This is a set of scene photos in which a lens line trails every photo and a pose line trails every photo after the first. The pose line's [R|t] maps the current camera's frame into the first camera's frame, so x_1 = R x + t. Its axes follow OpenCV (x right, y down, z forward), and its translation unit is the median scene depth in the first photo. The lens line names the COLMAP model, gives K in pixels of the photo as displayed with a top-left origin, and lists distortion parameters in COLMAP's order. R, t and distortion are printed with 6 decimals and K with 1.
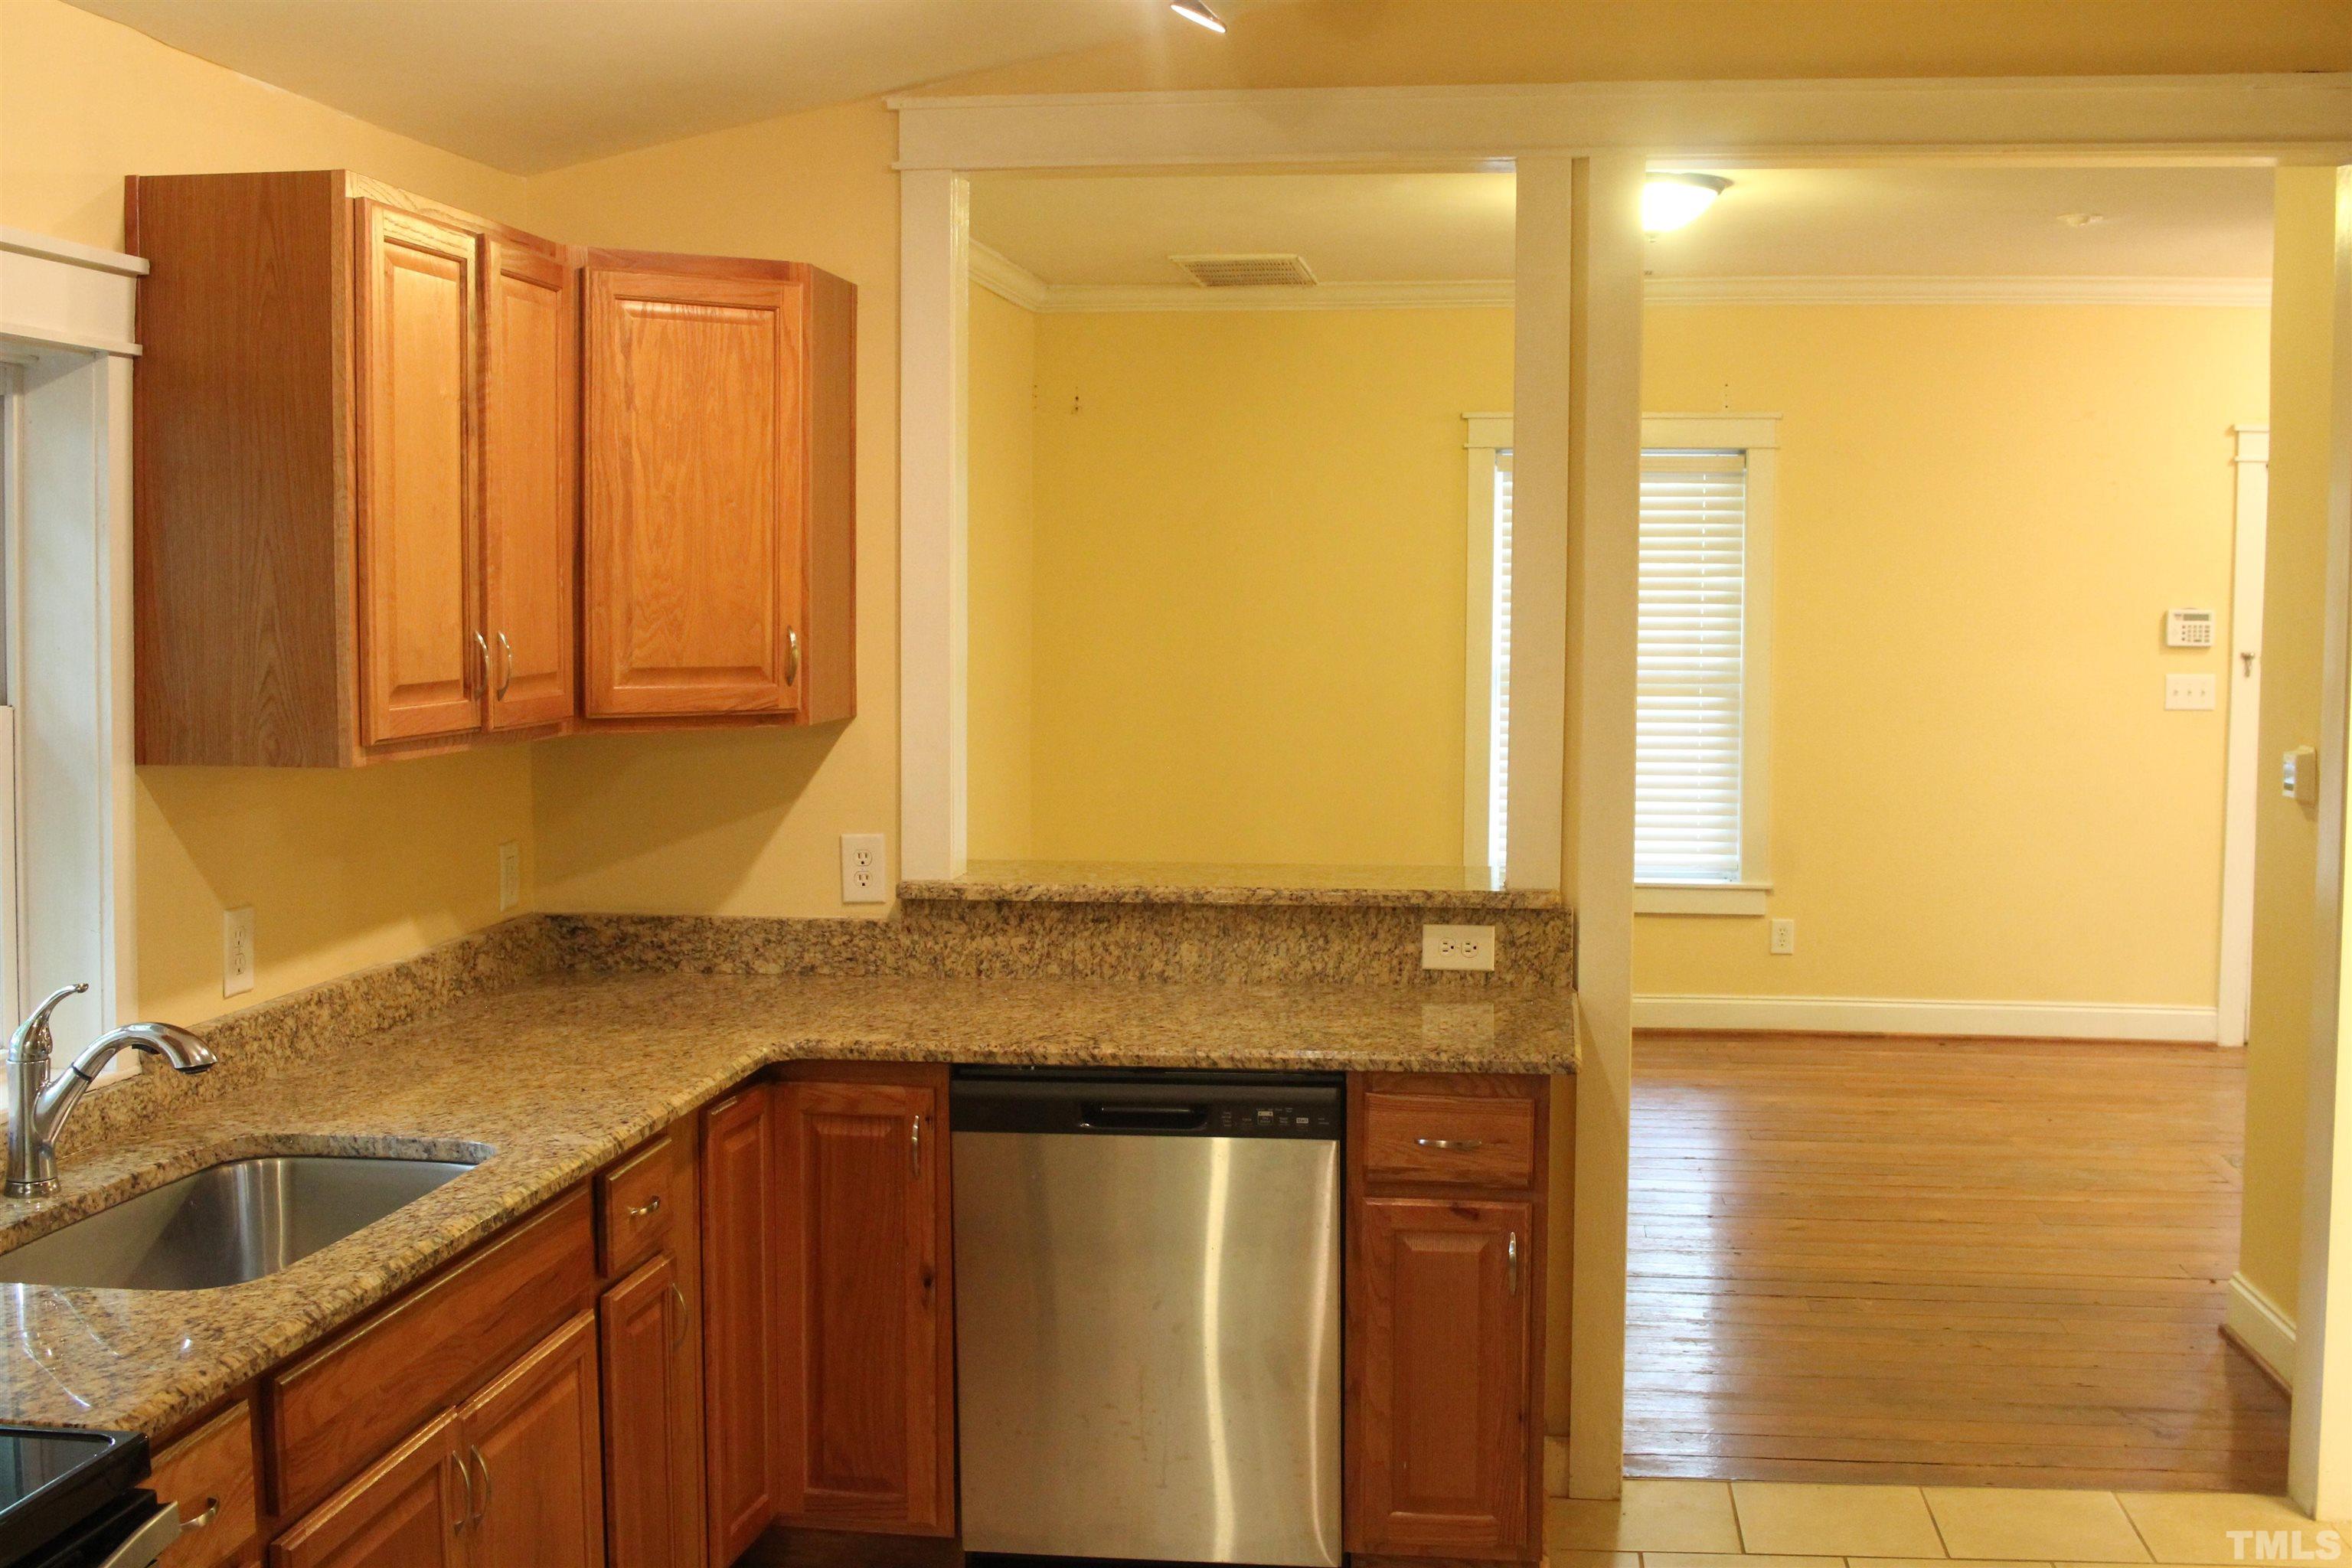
lens RADIAL K [[2658.5, 0, 1168.1], [0, 2658.5, 784.1], [0, 0, 1]] dist [-0.075698, 0.000000]
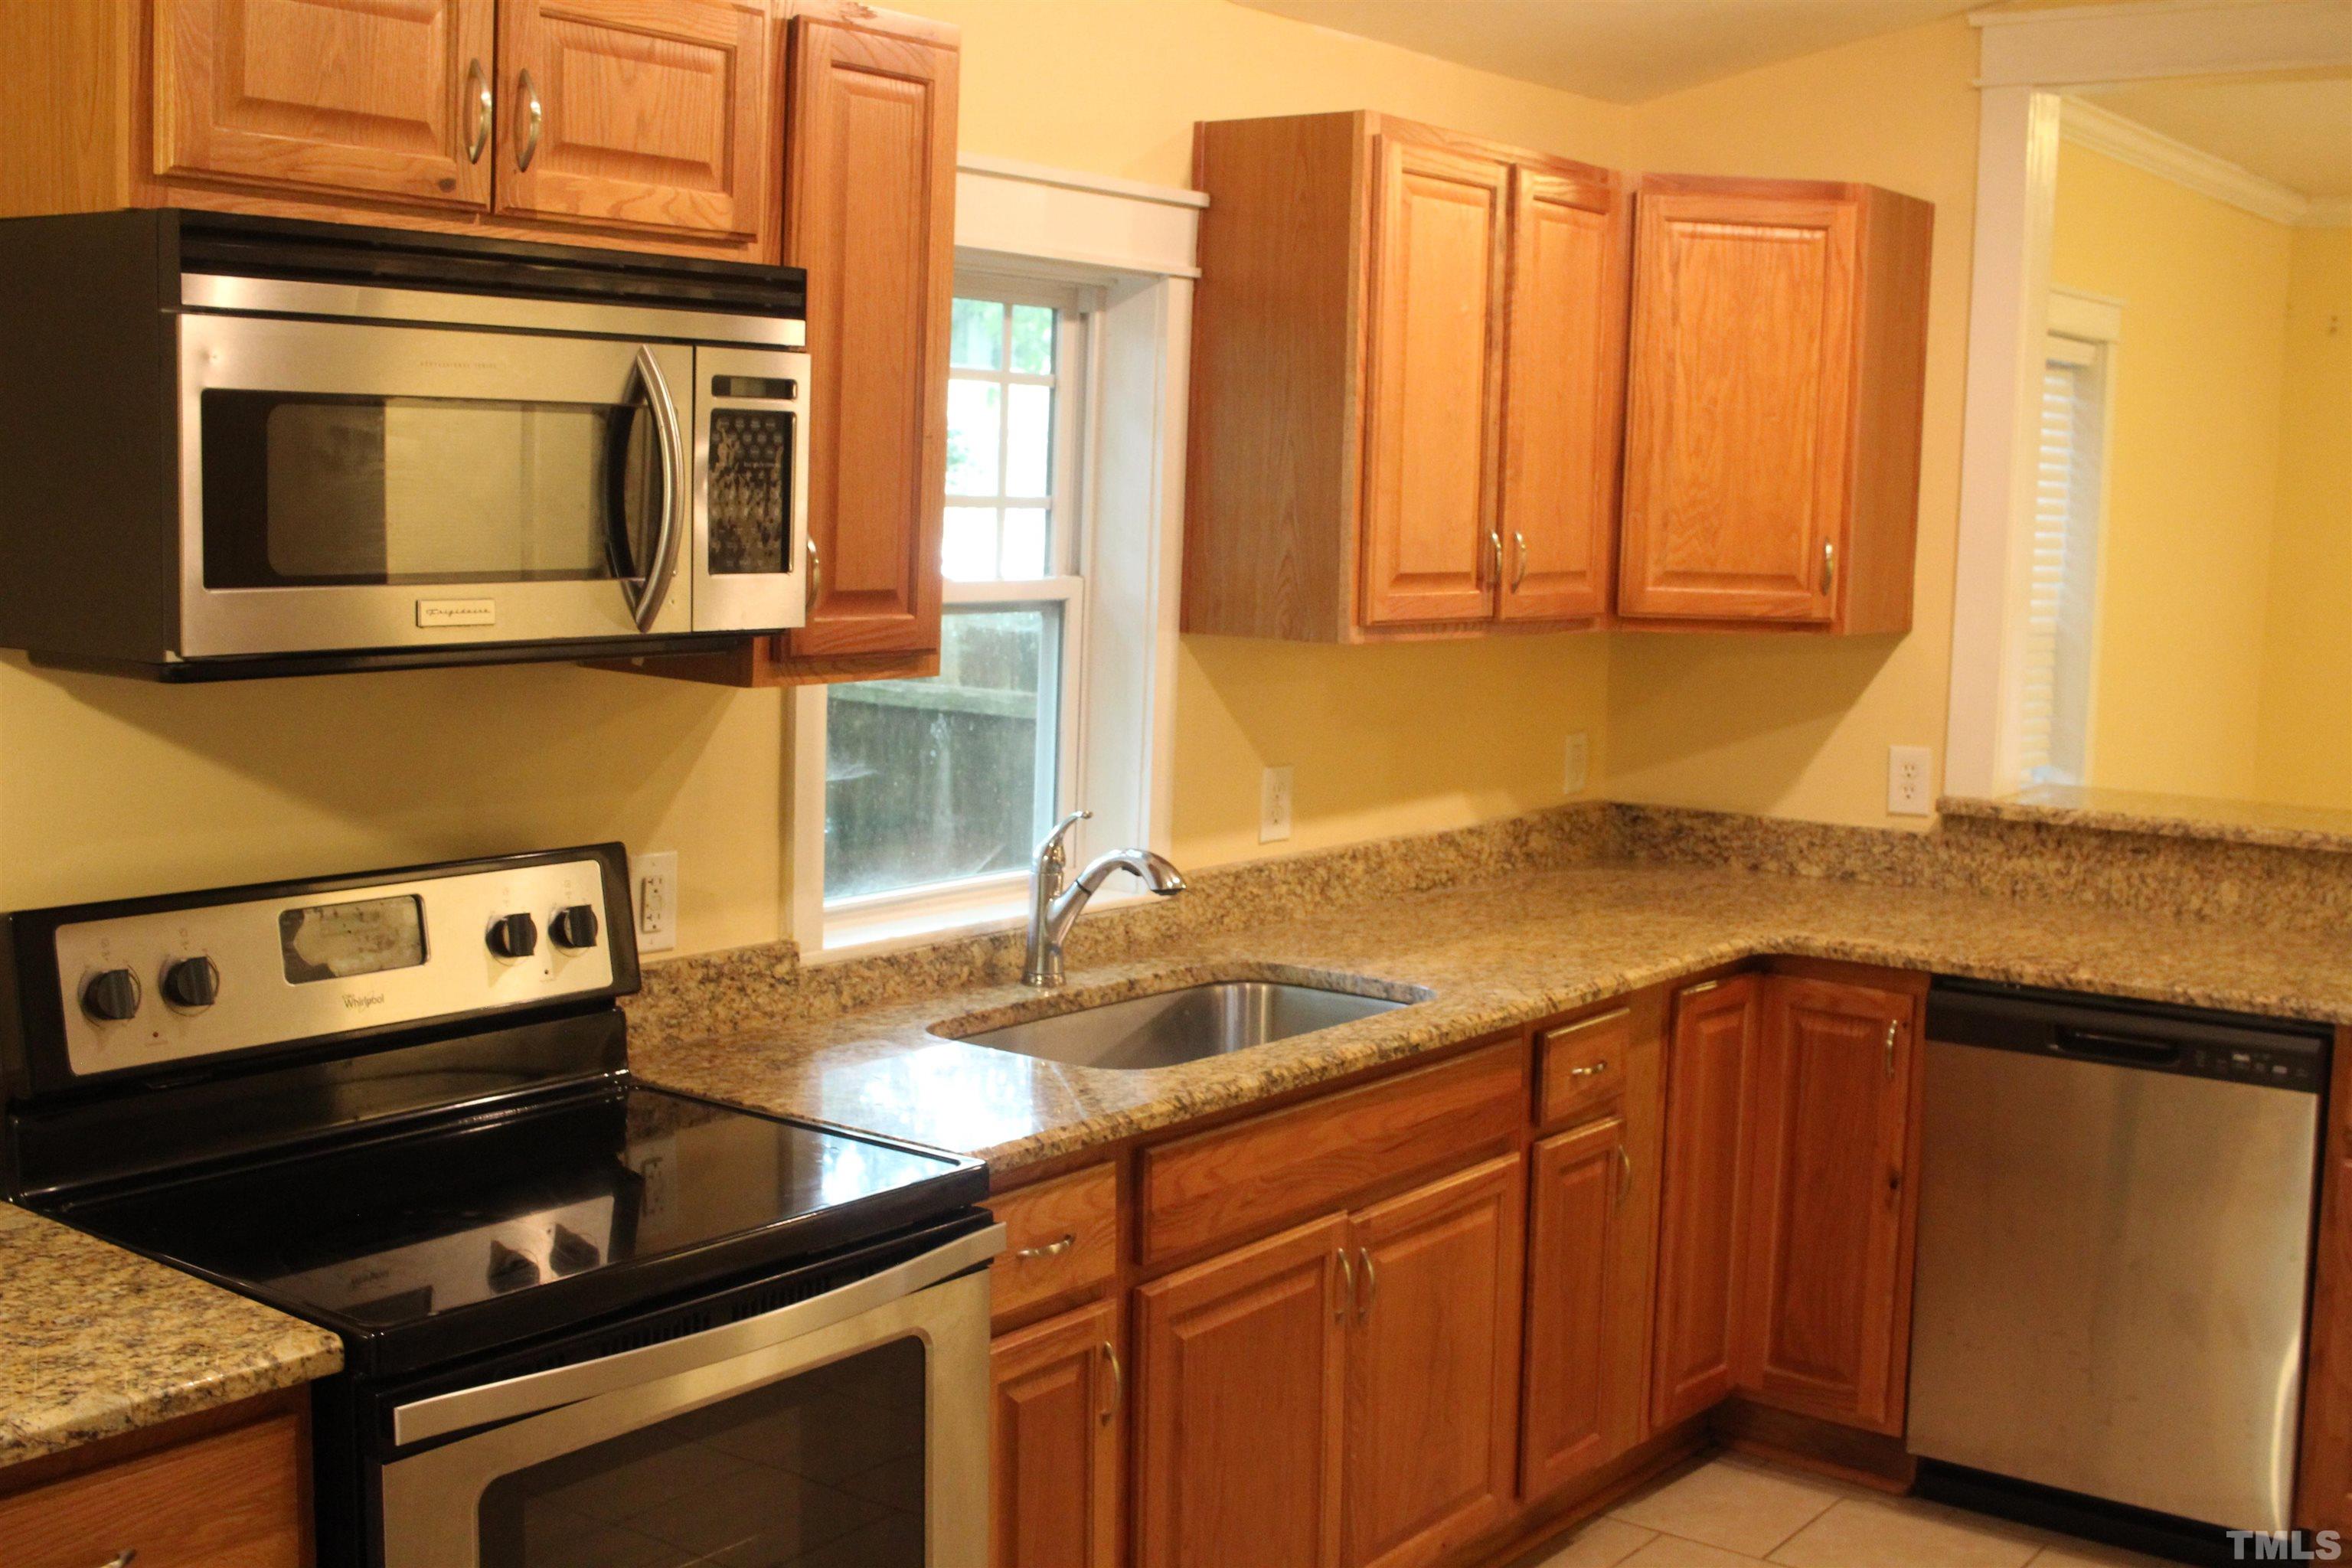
lens RADIAL K [[2658.5, 0, 1161.6], [0, 2658.5, 769.8], [0, 0, 1]] dist [-0.075698, 0.000000]
pose [[0.872421, 0.073648, -0.483174, 0.147397], [-0.061754, 0.997269, 0.040507, 0.005174], [0.484838, -0.005501, 0.874587, -0.024523]]
